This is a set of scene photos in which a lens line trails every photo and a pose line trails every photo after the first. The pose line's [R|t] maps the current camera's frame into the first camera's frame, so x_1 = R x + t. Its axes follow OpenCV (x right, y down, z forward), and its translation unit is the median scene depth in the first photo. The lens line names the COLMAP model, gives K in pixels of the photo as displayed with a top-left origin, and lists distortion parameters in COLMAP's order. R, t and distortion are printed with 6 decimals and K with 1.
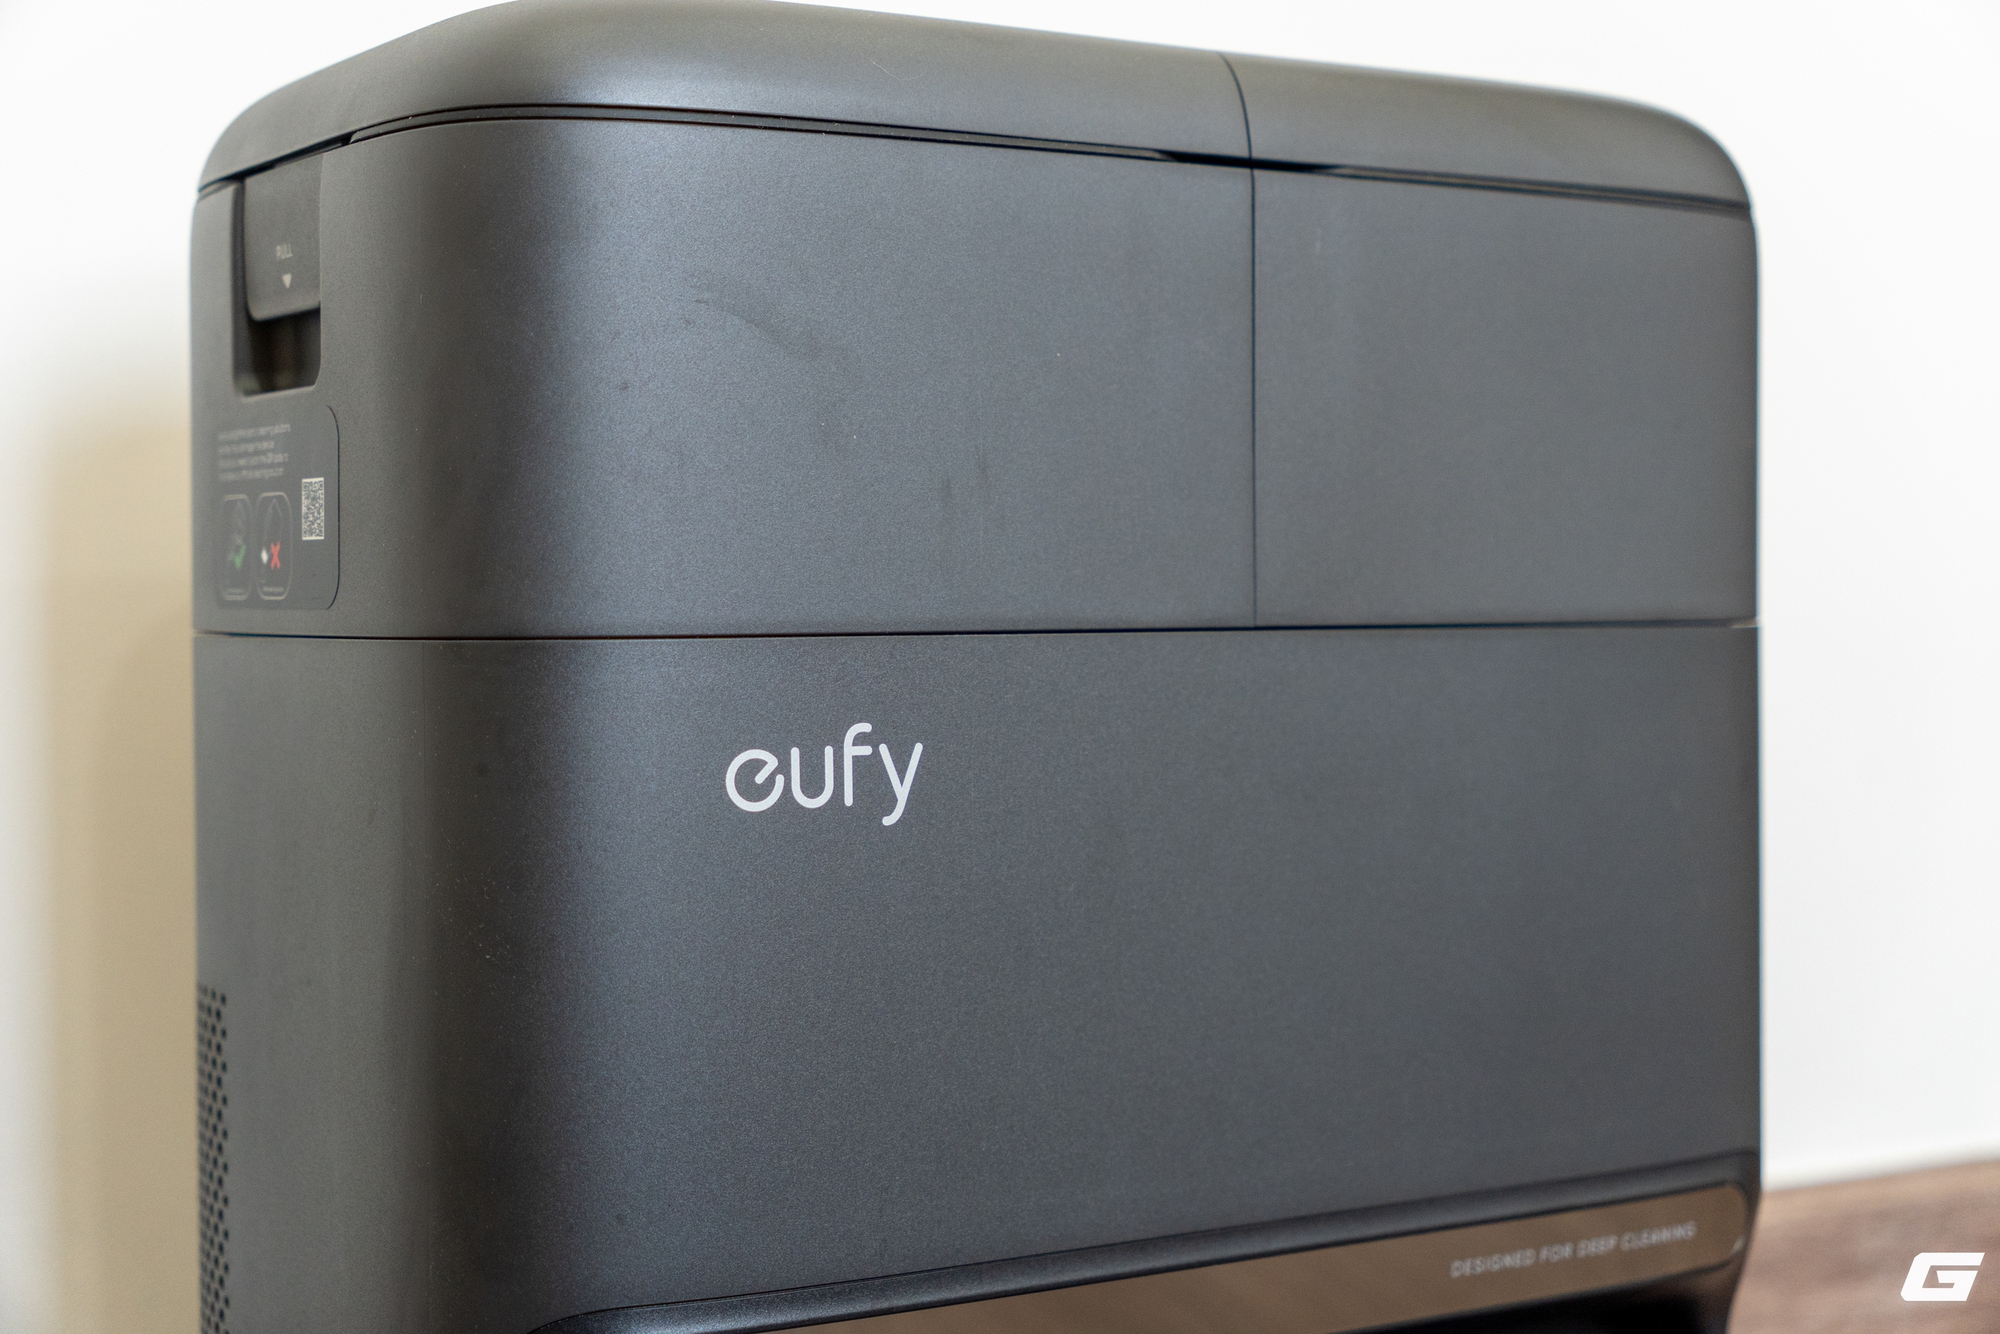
lens RADIAL K [[3024.6, 0, 991.1], [0, 3024.6, 548.3], [0, 0, 1]] dist [0.019825, 0.083441]
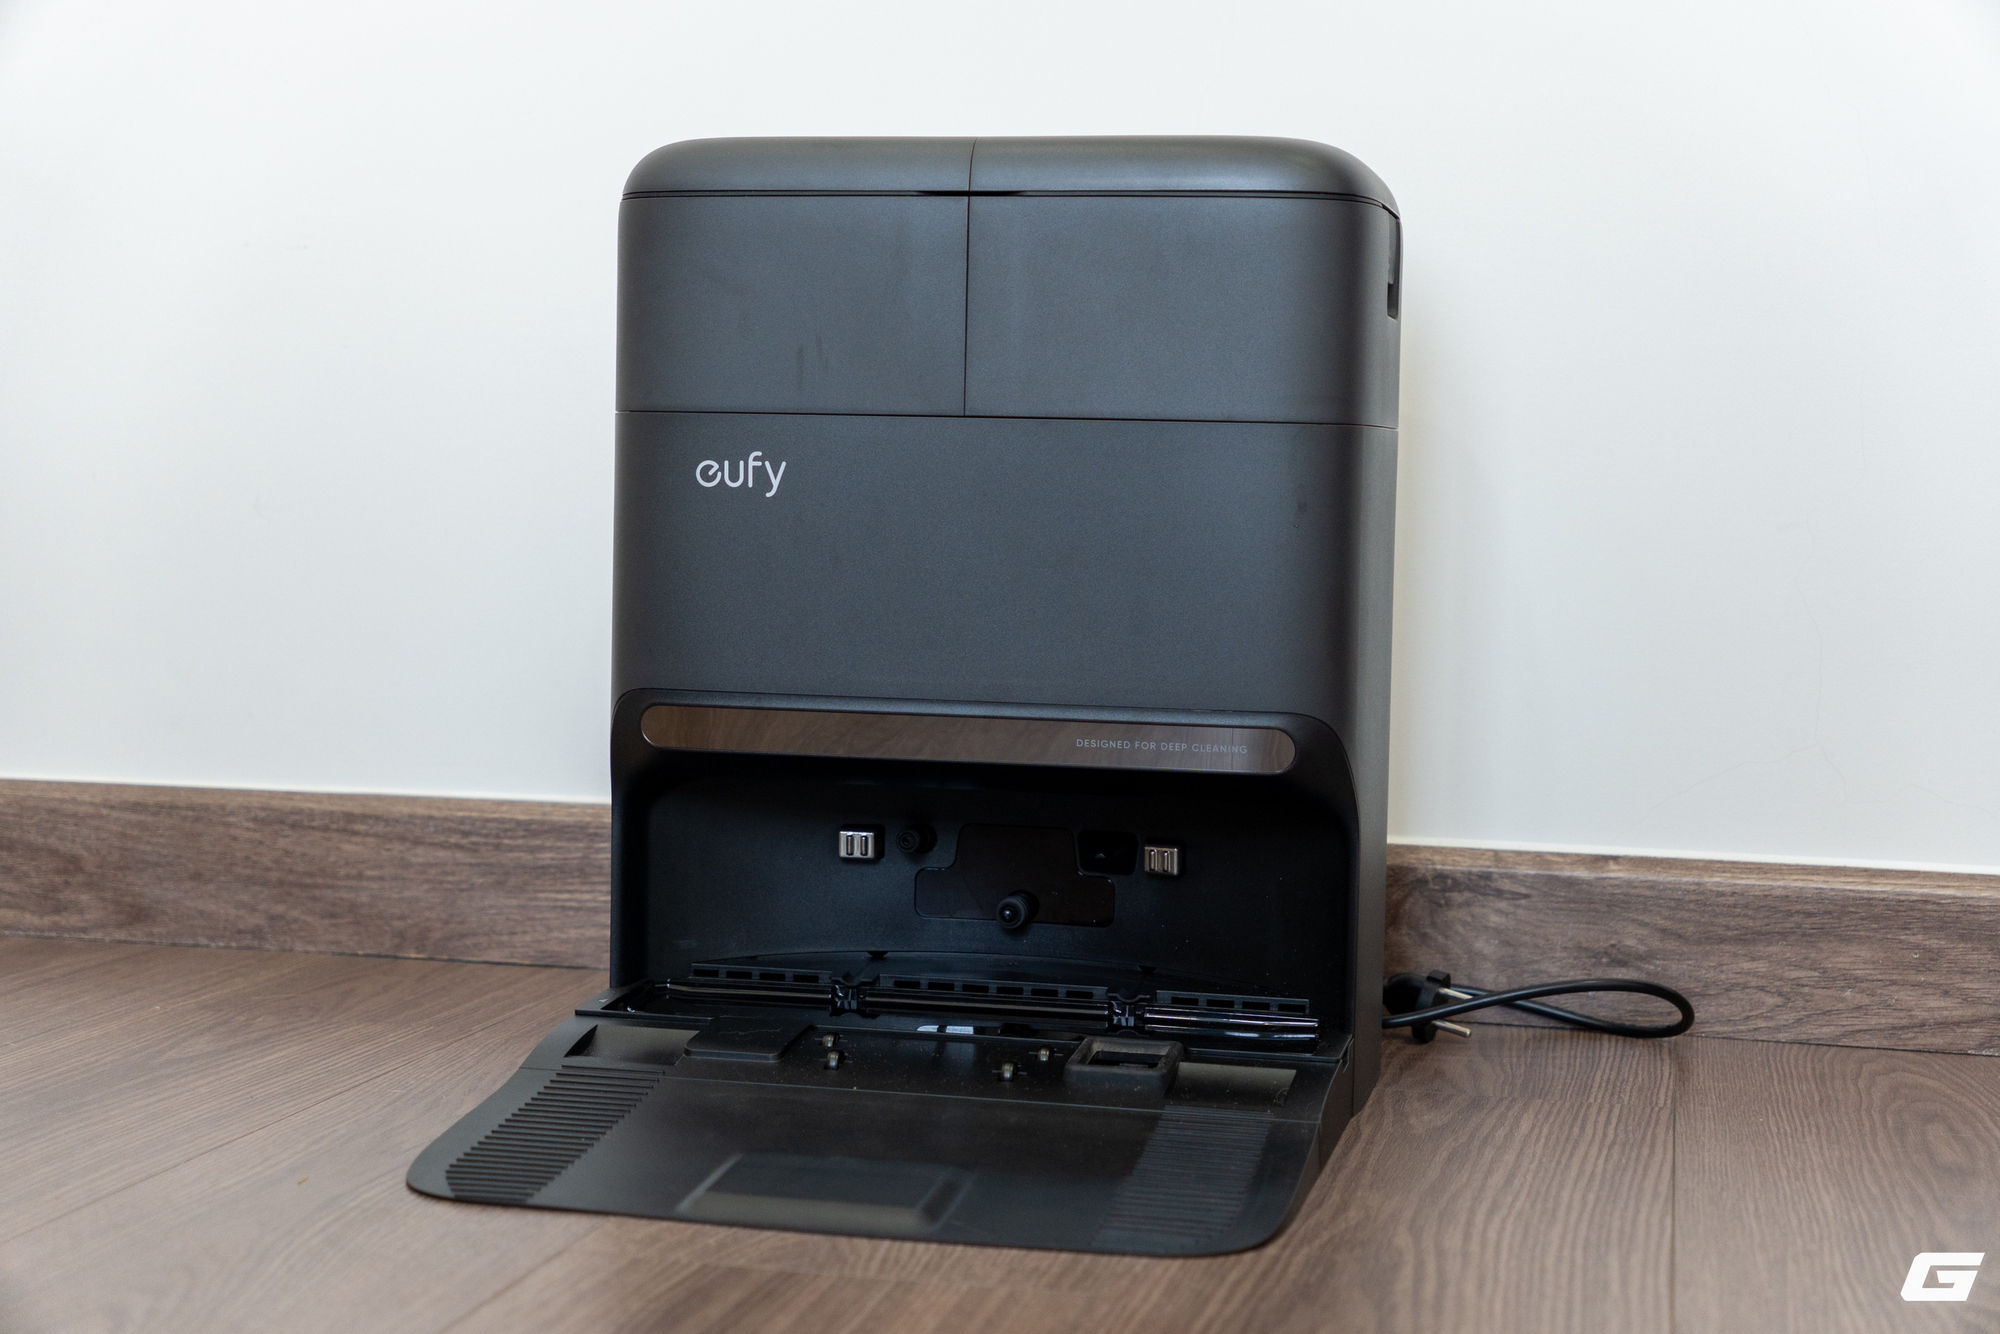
lens RADIAL K [[2965.0, 0, 996.5], [0, 2965.0, 469.6], [0, 0, 1]] dist [0.045227, -0.100098]
pose [[0.711951, 0.016558, -0.702034, 1.653338], [-0.018766, 0.999814, 0.004549, 0.057173], [0.701978, 0.009936, 0.712129, -0.473670]]
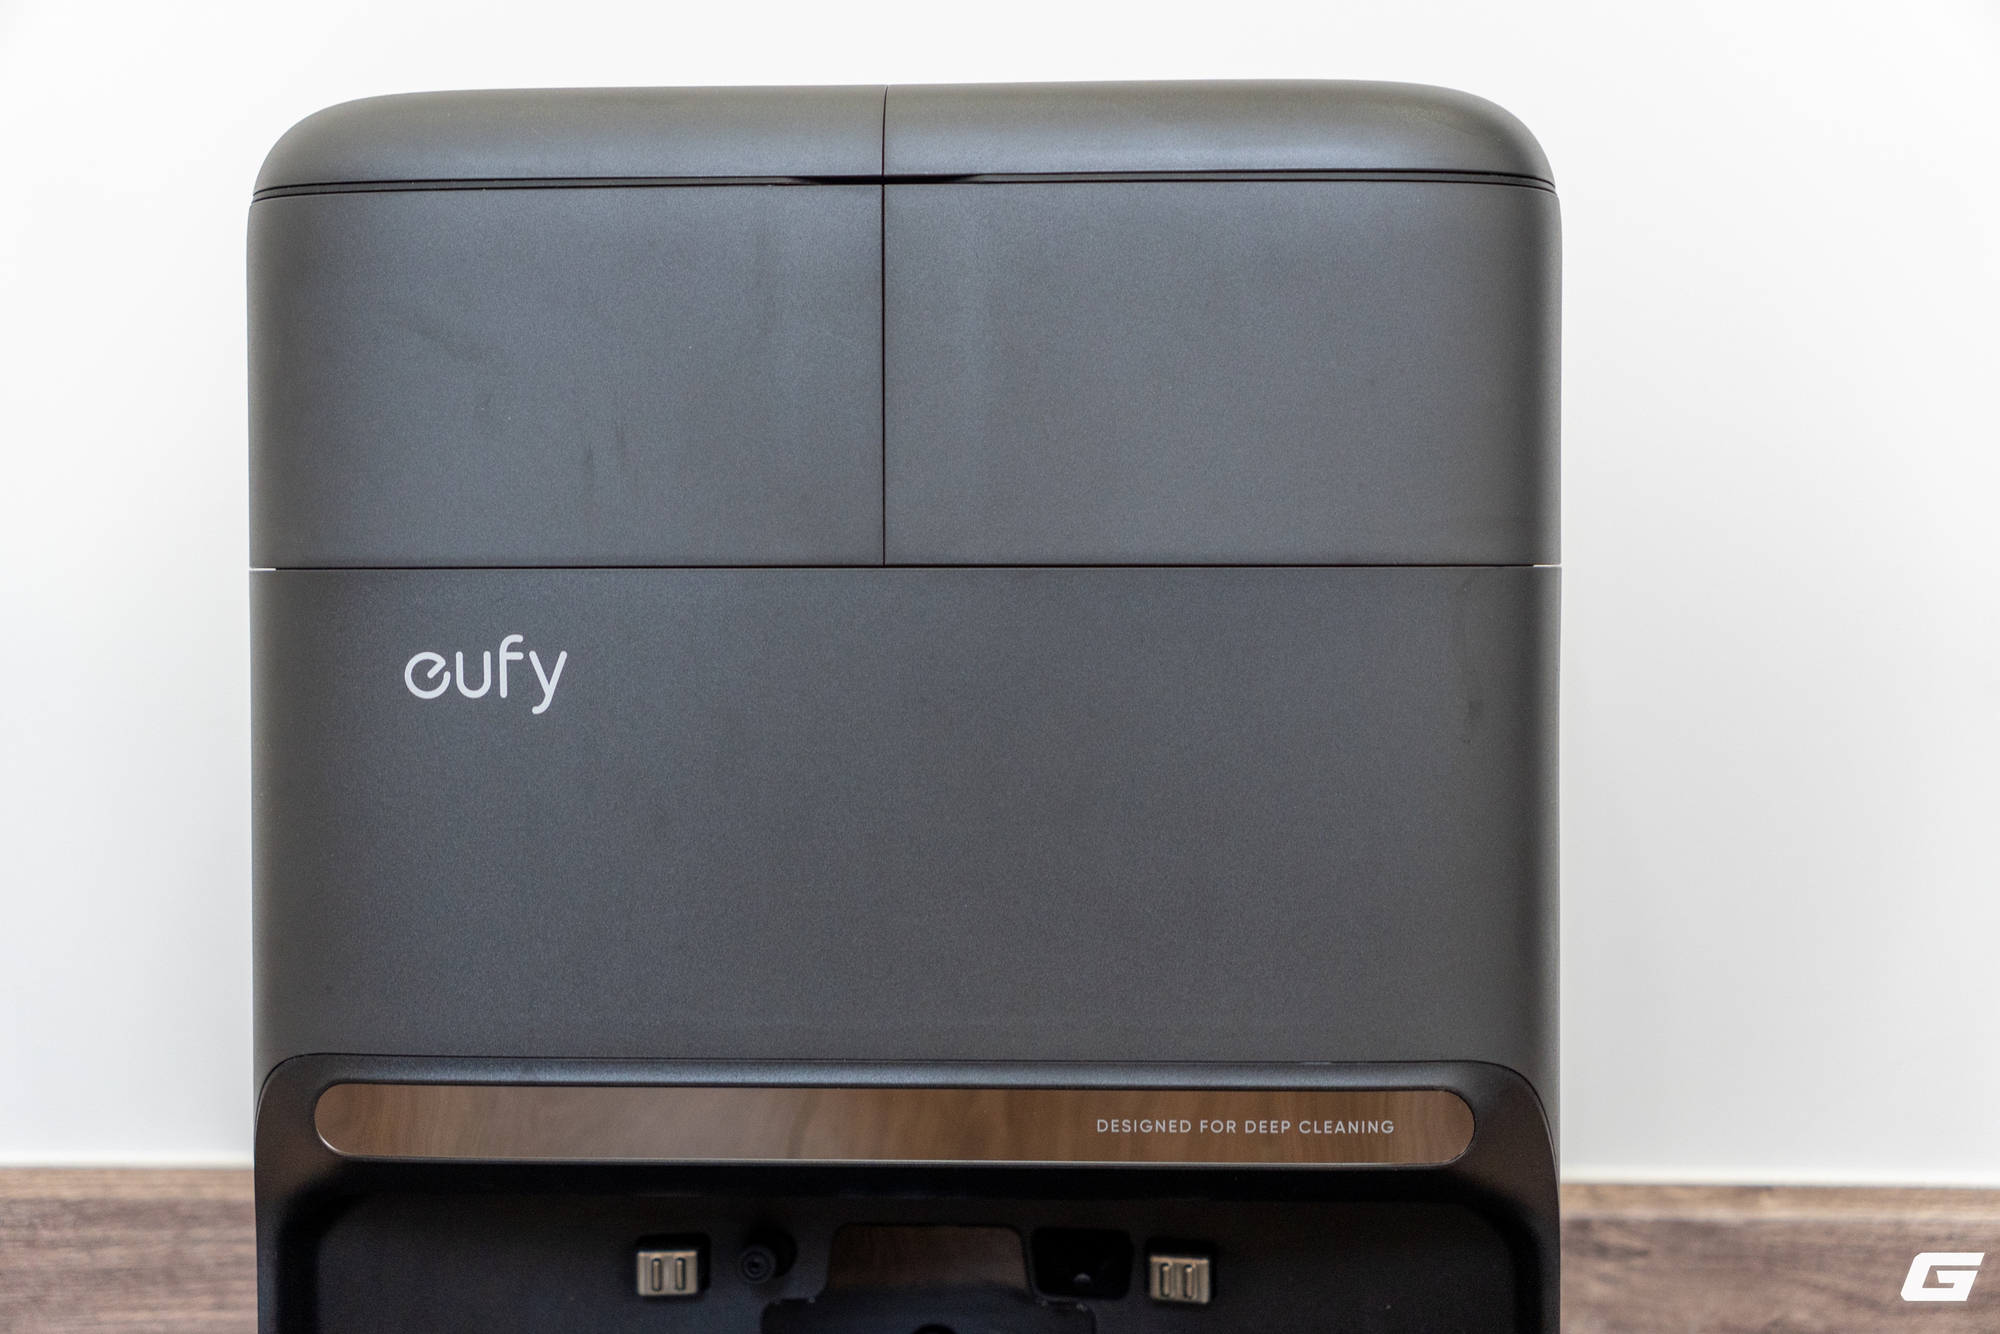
lens RADIAL K [[3024.6, 0, 991.1], [0, 3024.6, 548.3], [0, 0, 1]] dist [0.019825, 0.083441]
pose [[0.815008, -0.005539, -0.579423, 0.879909], [0.005662, 0.999983, -0.001595, 0.023095], [0.579422, -0.001981, 0.815025, 0.046598]]
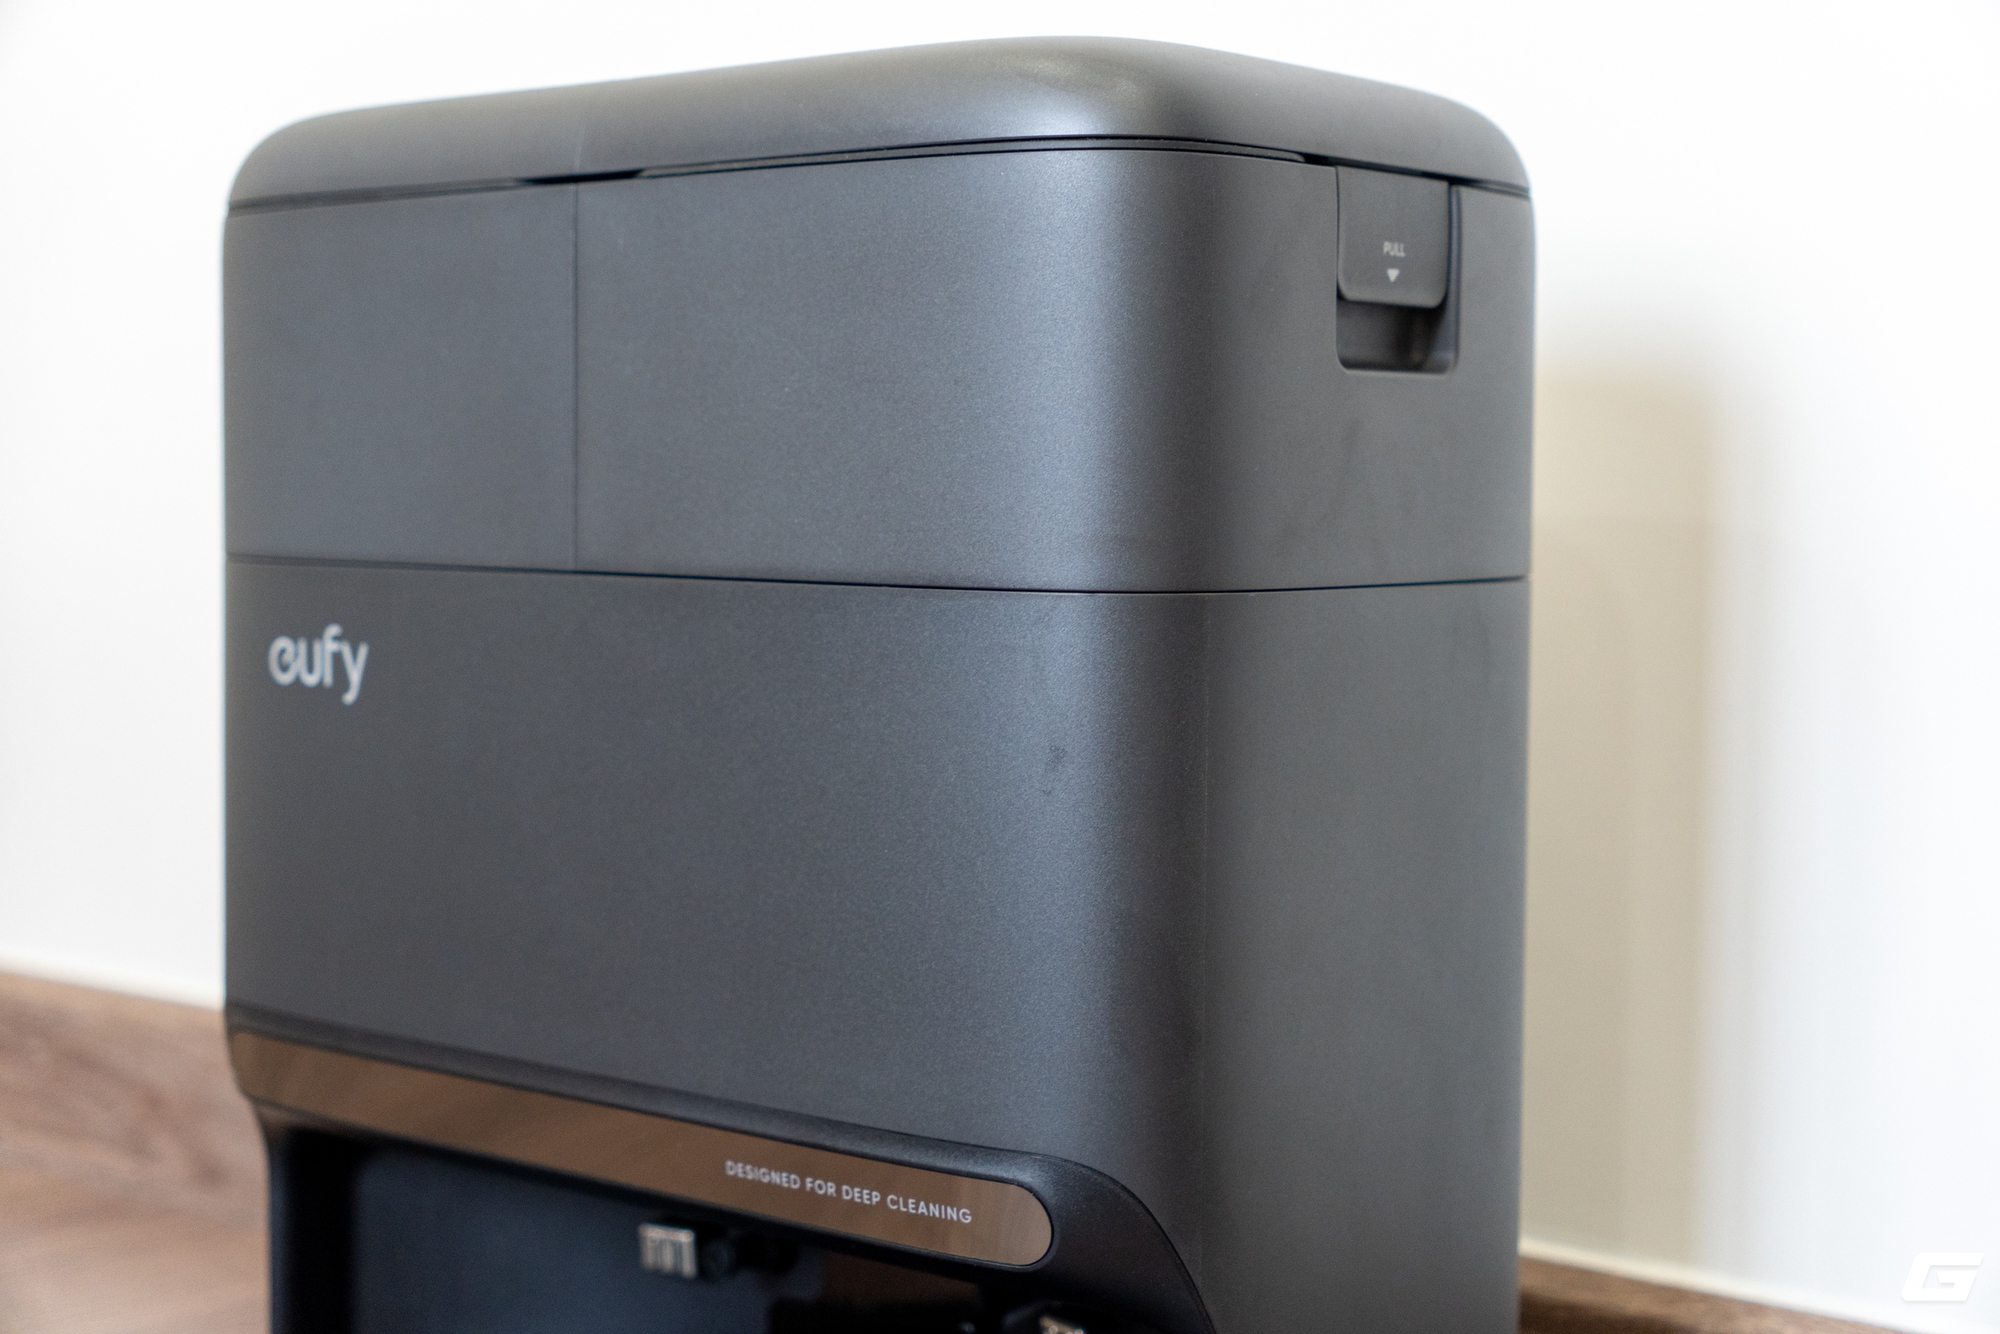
lens RADIAL K [[2993.2, 0, 1000.0], [0, 2993.2, 667.0], [0, 0, 1]] dist [0.014208, 0.036115]
pose [[0.329772, 0.064263, -0.941871, 1.337228], [-0.010146, 0.997864, 0.064531, -0.015335], [0.944006, -0.011724, 0.329719, 0.826313]]
